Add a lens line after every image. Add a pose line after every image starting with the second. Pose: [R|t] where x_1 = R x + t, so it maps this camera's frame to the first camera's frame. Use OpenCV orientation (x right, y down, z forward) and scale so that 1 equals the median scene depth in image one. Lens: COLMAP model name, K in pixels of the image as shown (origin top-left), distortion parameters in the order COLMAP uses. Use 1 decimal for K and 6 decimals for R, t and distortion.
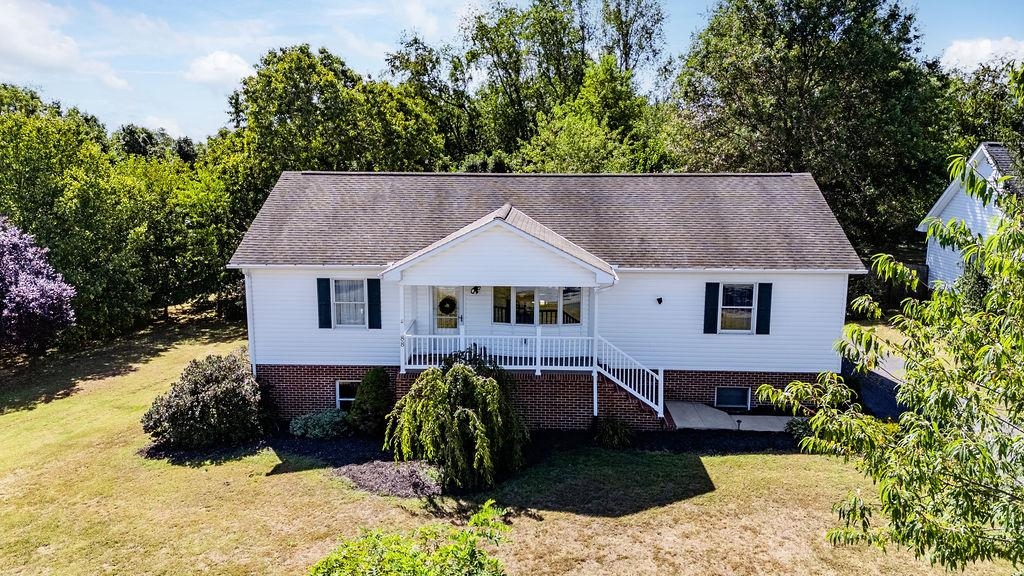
lens RADIAL K [[745.9, 0, 512.0], [0, 745.9, 288.0], [0, 0, 1]] dist [0.052369, -0.035446]
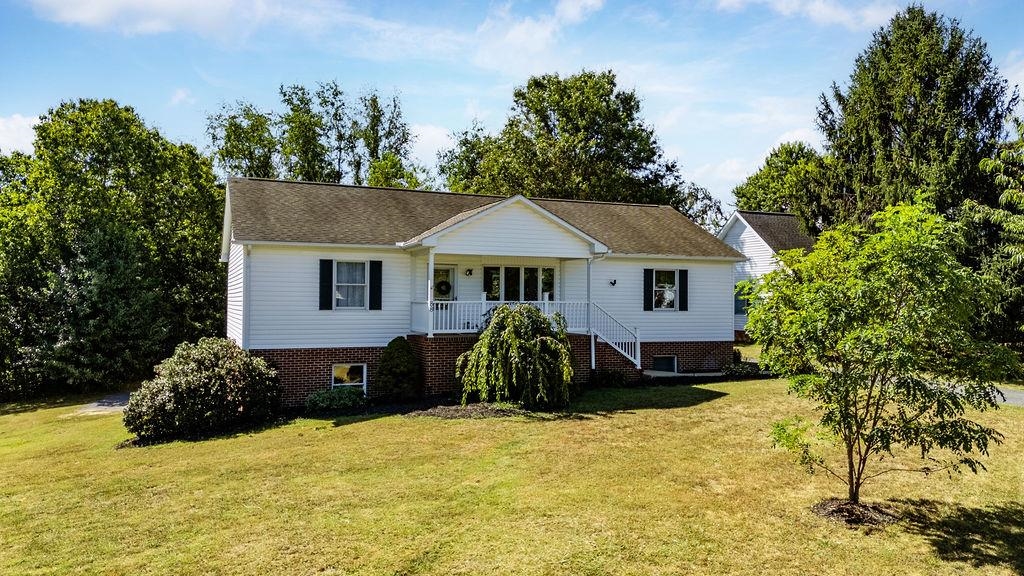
lens RADIAL K [[735.7, 0, 512.0], [0, 735.7, 288.0], [0, 0, 1]] dist [0.052384, -0.006233]
pose [[0.905878, 0.010010, 0.423420, -0.458845], [0.069903, 0.982477, -0.172781, 0.221008], [-0.417730, 0.186117, 0.889304, 0.009774]]
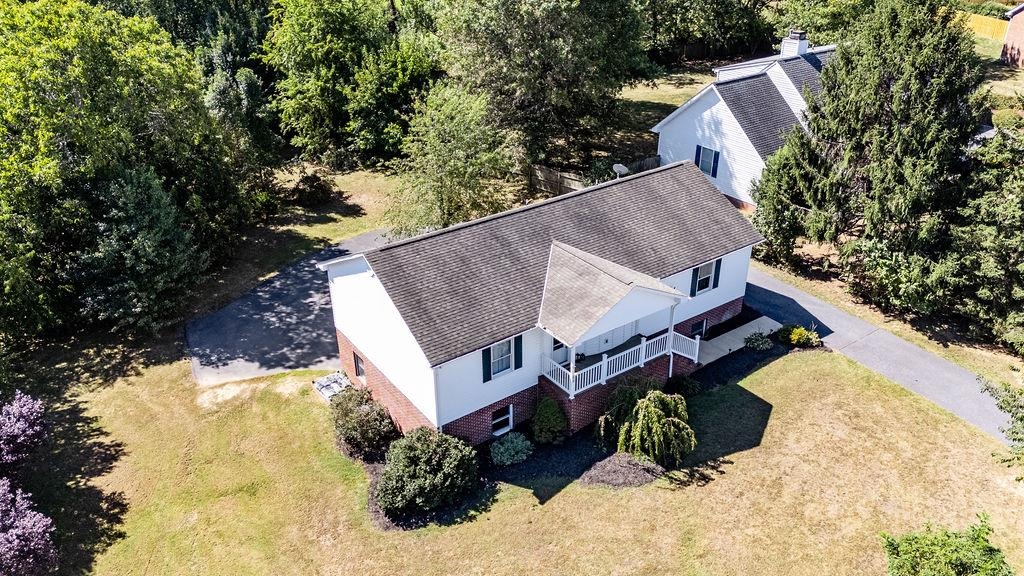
lens RADIAL K [[745.9, 0, 512.0], [0, 745.9, 288.0], [0, 0, 1]] dist [0.052369, -0.035446]
pose [[0.793365, -0.299492, 0.529979, -0.879768], [0.120376, 0.930598, 0.345683, -0.556730], [-0.596726, -0.210456, 0.774355, 0.011500]]
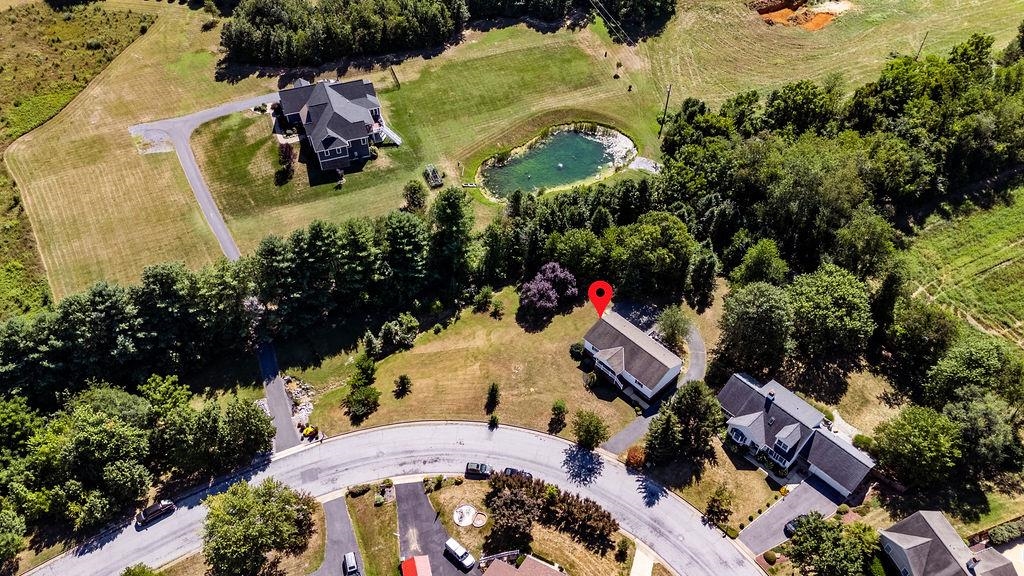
lens RADIAL K [[735.7, 0, 512.0], [0, 735.7, 288.0], [0, 0, 1]] dist [0.052384, -0.006233]
pose [[0.718042, 0.504110, -0.479884, 2.282291], [-0.125497, 0.771964, 0.623155, -4.713896], [0.684592, -0.387227, 0.617566, -3.628503]]
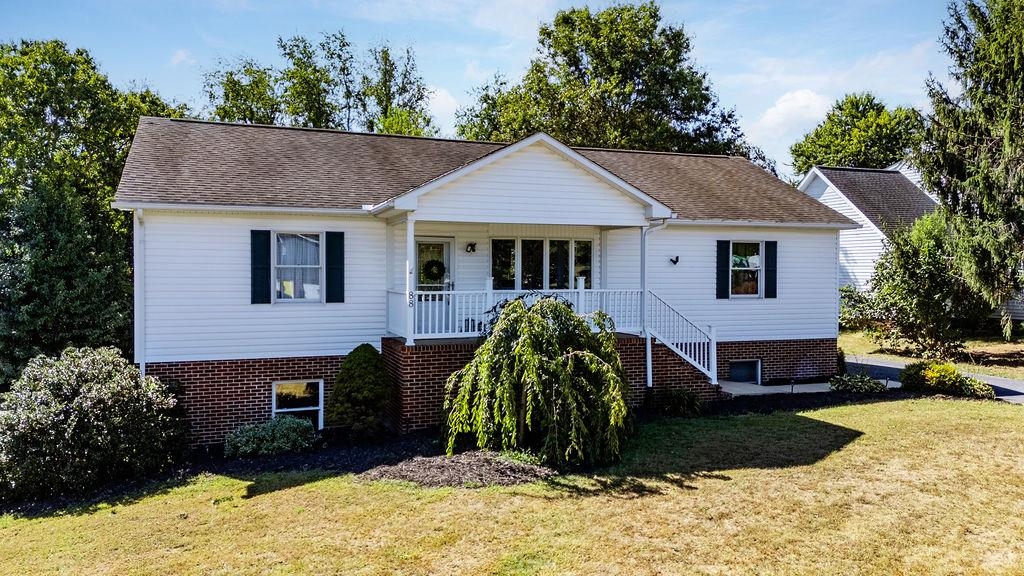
lens RADIAL K [[745.9, 0, 512.0], [0, 745.9, 288.0], [0, 0, 1]] dist [0.052369, -0.035446]
pose [[0.922042, -0.009600, 0.386971, -0.314818], [0.067423, 0.988394, -0.136130, 0.154886], [-0.381173, 0.151608, 0.911988, 0.286438]]
